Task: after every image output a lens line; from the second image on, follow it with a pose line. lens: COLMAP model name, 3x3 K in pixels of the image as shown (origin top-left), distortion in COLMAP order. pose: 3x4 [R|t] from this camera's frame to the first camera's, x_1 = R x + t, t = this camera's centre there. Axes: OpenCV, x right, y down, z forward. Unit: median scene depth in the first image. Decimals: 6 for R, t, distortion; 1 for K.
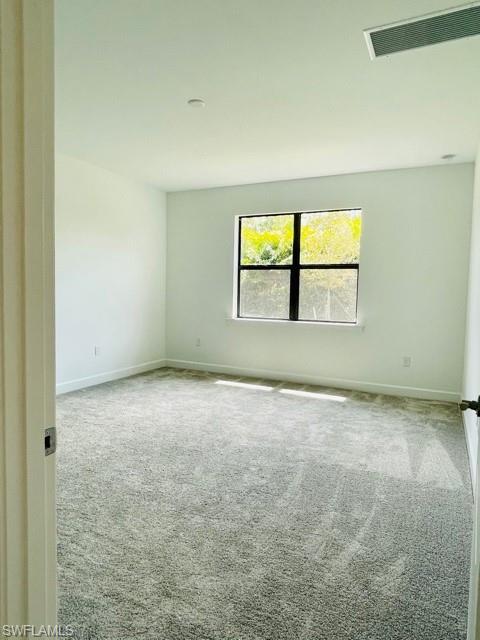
lens RADIAL K [[410.8, 0, 240.0], [0, 410.8, 320.0], [0, 0, 1]] dist [-0.005730, -0.001246]
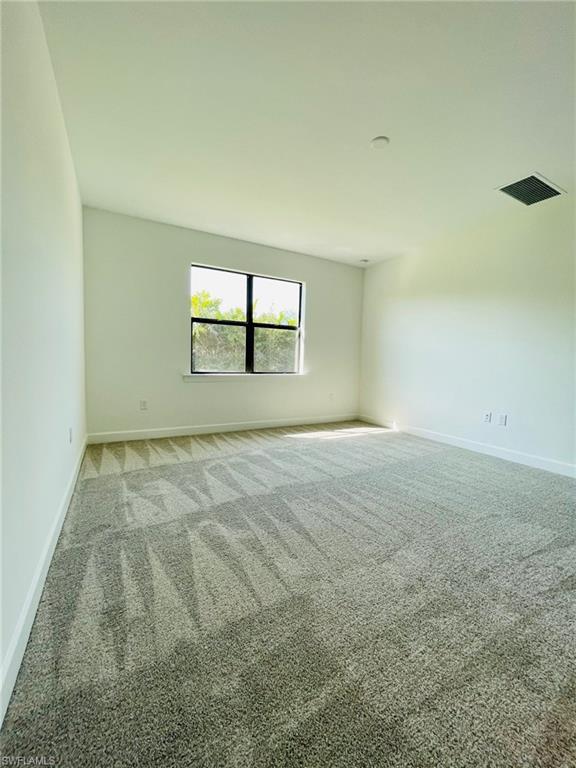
lens RADIAL K [[310.5, 0, 286.9], [0, 310.5, 380.6], [0, 0, 1]] dist [0.000573, 0.000117]
pose [[0.567593, -0.058106, 0.821256, -0.495905], [0.048417, 0.998136, 0.037158, -0.005412], [-0.821884, 0.018672, 0.569349, 0.449604]]
